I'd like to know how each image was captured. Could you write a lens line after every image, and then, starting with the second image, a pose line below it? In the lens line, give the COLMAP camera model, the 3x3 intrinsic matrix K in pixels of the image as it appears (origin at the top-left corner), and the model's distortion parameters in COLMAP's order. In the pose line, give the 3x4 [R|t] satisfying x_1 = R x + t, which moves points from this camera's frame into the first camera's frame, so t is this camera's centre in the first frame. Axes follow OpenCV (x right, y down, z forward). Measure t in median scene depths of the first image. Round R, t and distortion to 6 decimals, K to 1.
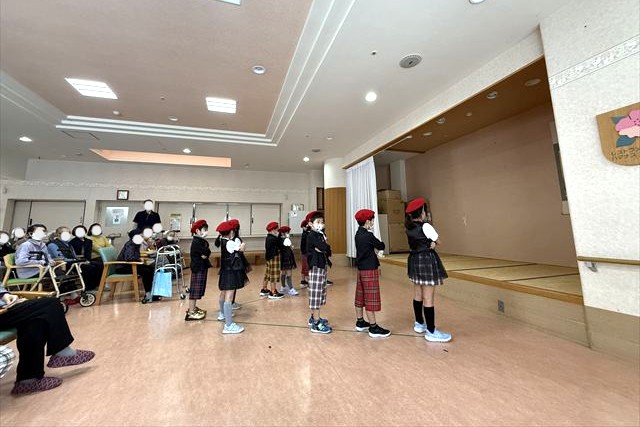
lens RADIAL K [[257.8, 0, 320.7], [0, 257.8, 187.9], [0, 0, 1]] dist [0.009649, -0.000095]
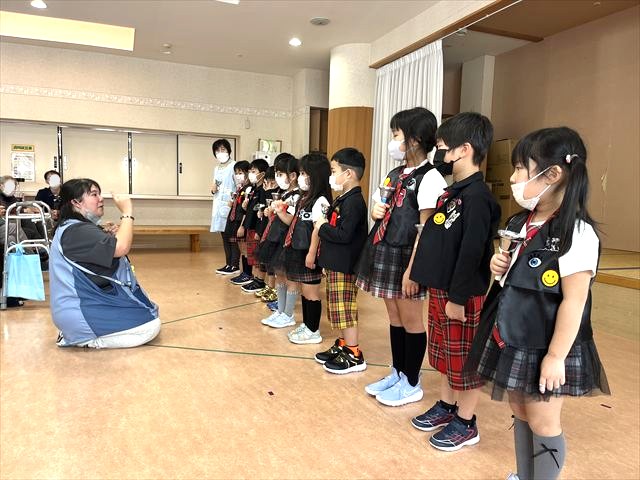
lens RADIAL K [[481.9, 0, 320.0], [0, 481.9, 240.0], [0, 0, 1]] dist [0.024995, -0.006830]
pose [[0.997540, 0.036020, 0.060136, -0.091405], [-0.049531, 0.969245, 0.241060, 0.045589], [-0.049603, -0.243446, 0.968645, 0.076279]]
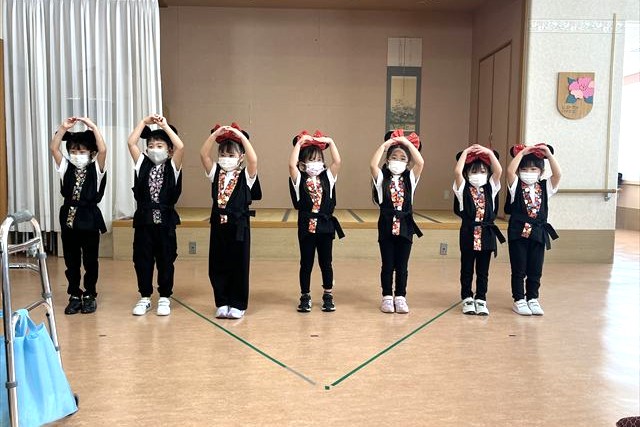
lens RADIAL K [[556.0, 0, 320.0], [0, 556.0, 213.5], [0, 0, 1]] dist [-0.002011, -0.003197]
pose [[0.299840, -0.050640, 0.952645, -0.884848], [-0.167583, 0.980266, 0.104854, 0.140005], [-0.939155, -0.191087, 0.285437, 0.605927]]
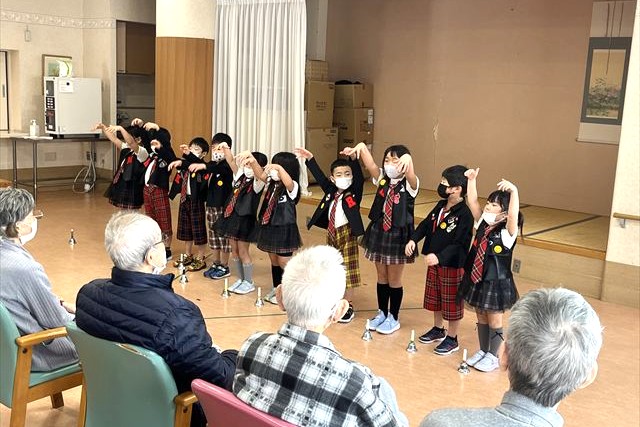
lens RADIAL K [[712.2, 0, 320.0], [0, 712.2, 213.5], [0, 0, 1]] dist [-0.016074, -0.025108]
pose [[0.864454, -0.025095, 0.502085, -0.642032], [-0.141342, 0.946332, 0.290652, -0.173871], [-0.482433, -0.322222, 0.814513, -0.305041]]
